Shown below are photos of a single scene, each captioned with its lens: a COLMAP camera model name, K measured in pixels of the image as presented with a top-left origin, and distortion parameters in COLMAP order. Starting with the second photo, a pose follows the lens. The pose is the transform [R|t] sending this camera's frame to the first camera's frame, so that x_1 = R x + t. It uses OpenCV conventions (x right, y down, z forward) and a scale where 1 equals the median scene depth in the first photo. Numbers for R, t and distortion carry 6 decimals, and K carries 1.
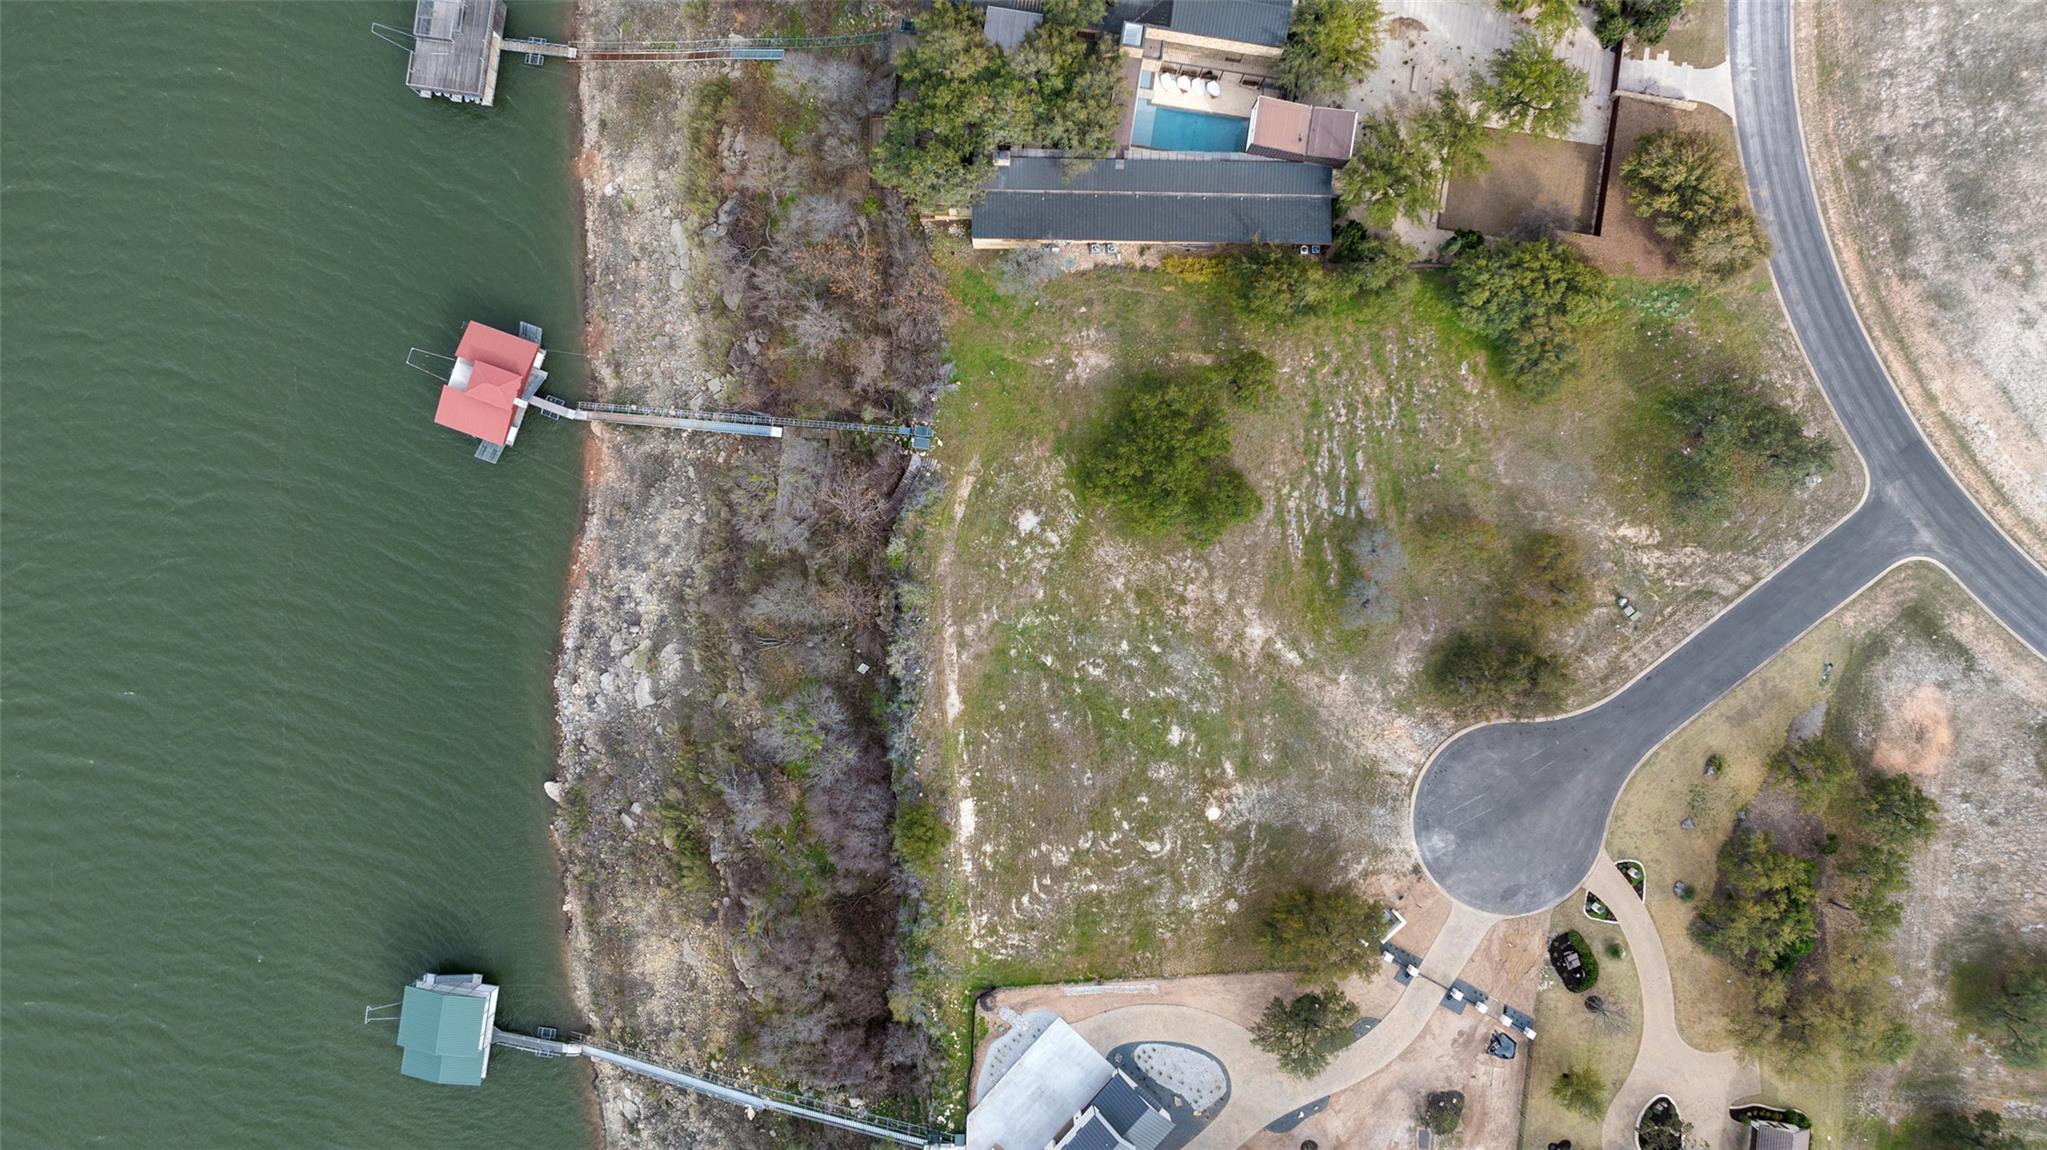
lens RADIAL K [[1453.5, 0, 1025.6], [0, 1453.5, 626.8], [0, 0, 1]] dist [-0.034502, 0.031782]
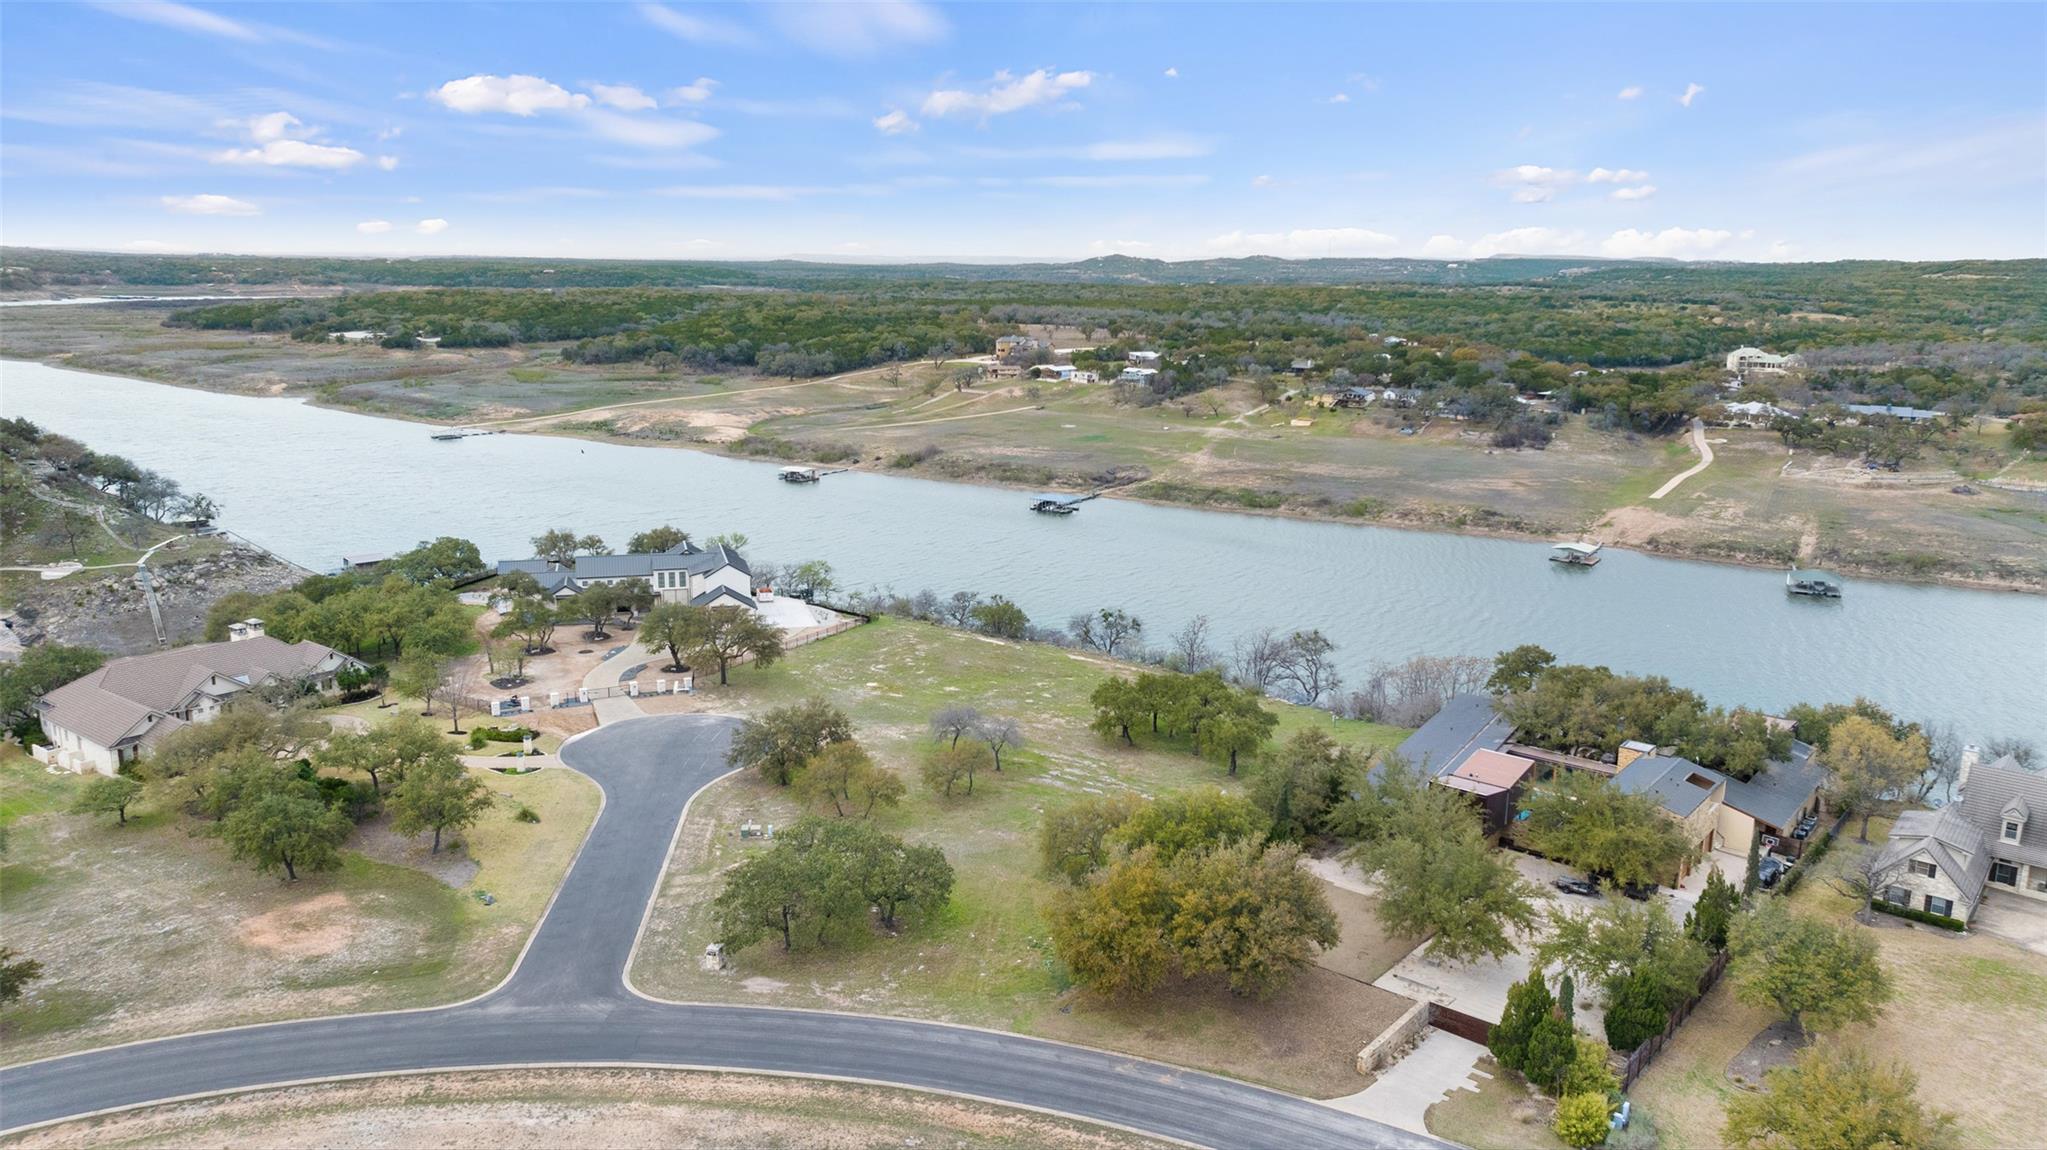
lens RADIAL K [[1453.5, 0, 1029.4], [0, 1453.5, 573.0], [0, 0, 1]] dist [-0.034502, 0.031782]
pose [[-0.526559, 0.151775, -0.836480, 0.955368], [-0.849409, -0.134675, 0.510262, -0.503941], [-0.035208, 0.979197, 0.199834, 0.698930]]
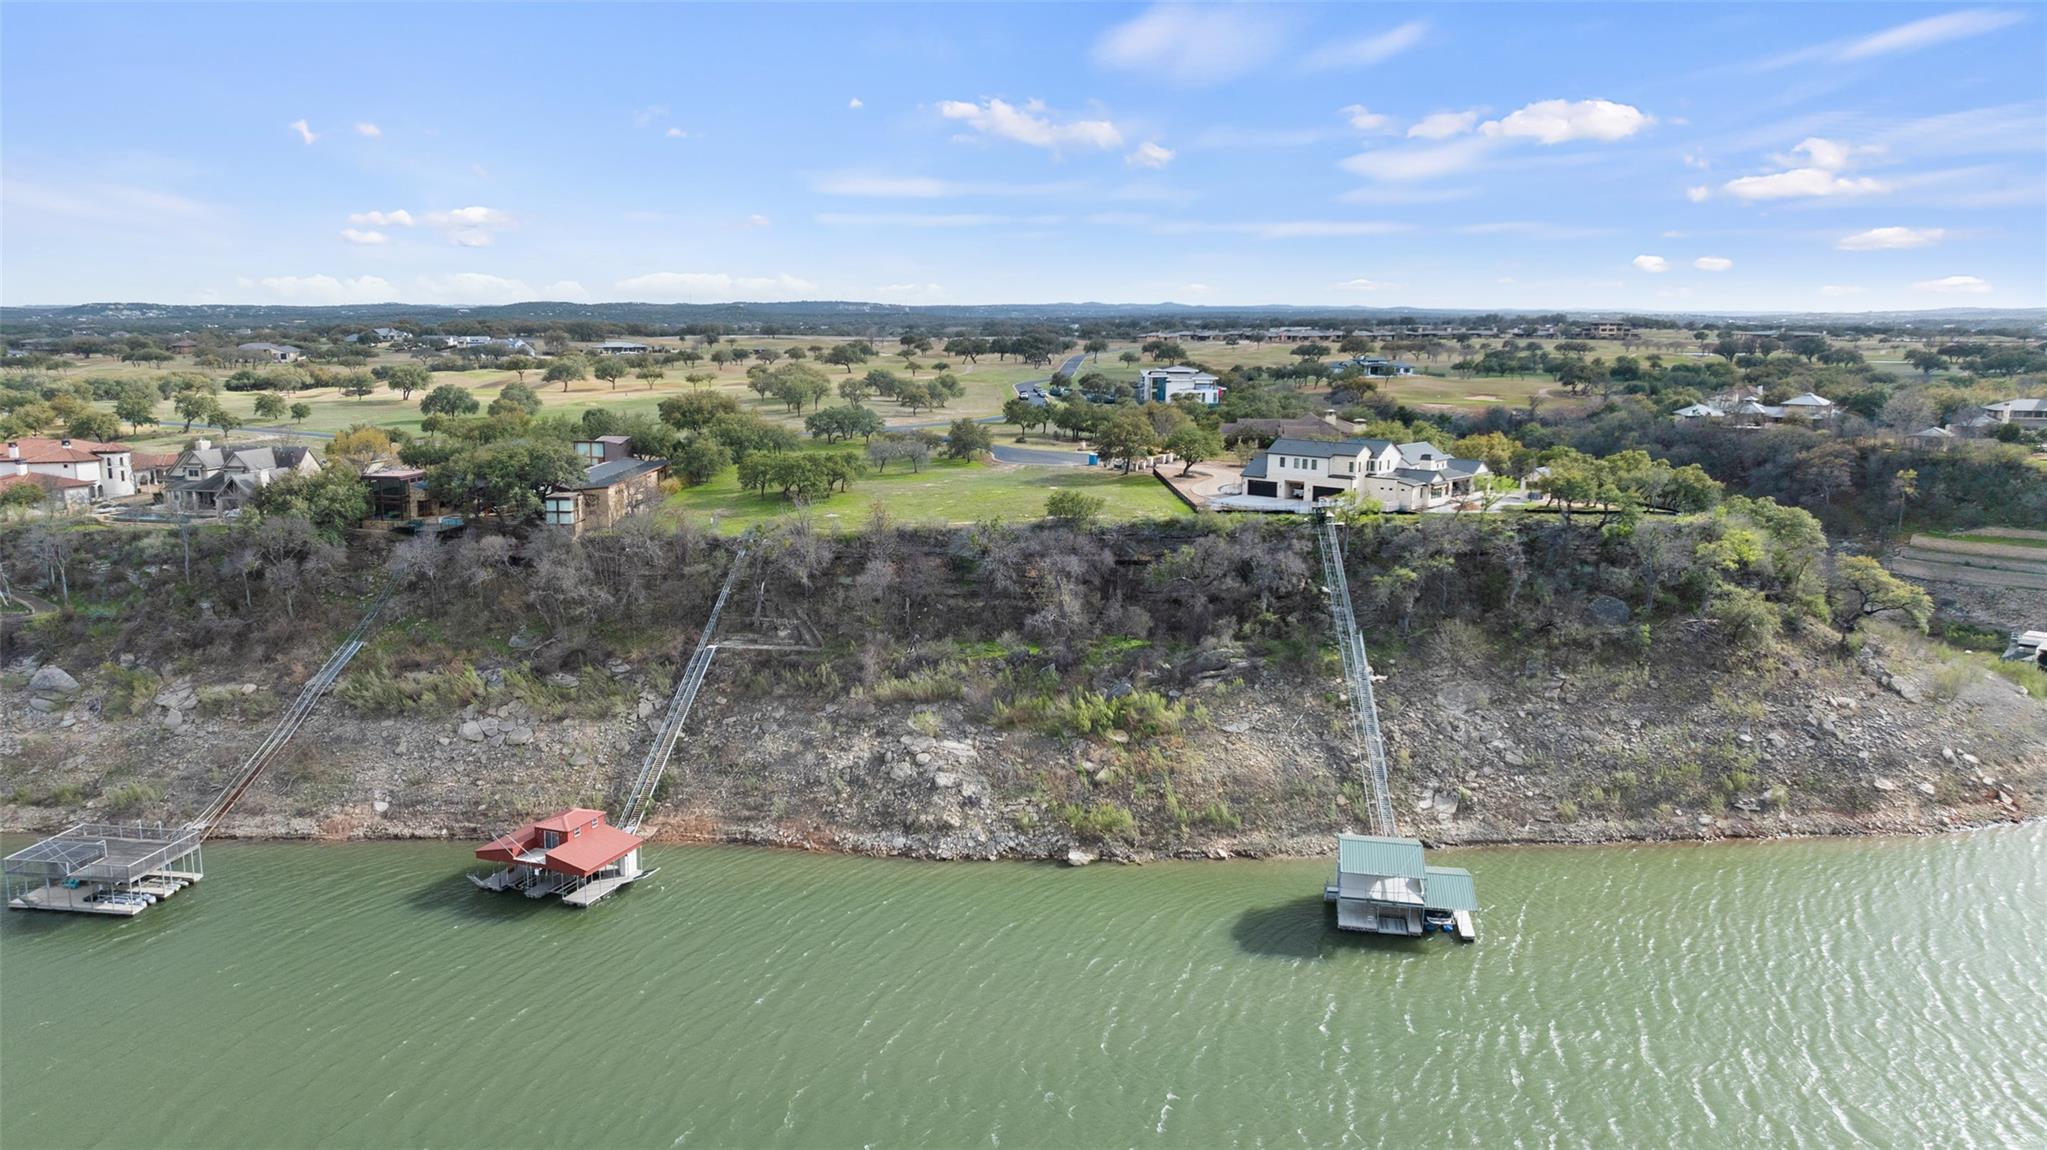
lens RADIAL K [[1453.5, 0, 1005.4], [0, 1453.5, 592.7], [0, 0, 1]] dist [-0.034502, 0.031782]
pose [[0.006312, -0.202323, 0.979298, -1.279578], [0.999912, -0.010114, -0.008534, 0.093631], [0.011631, 0.979267, 0.202242, 0.811195]]
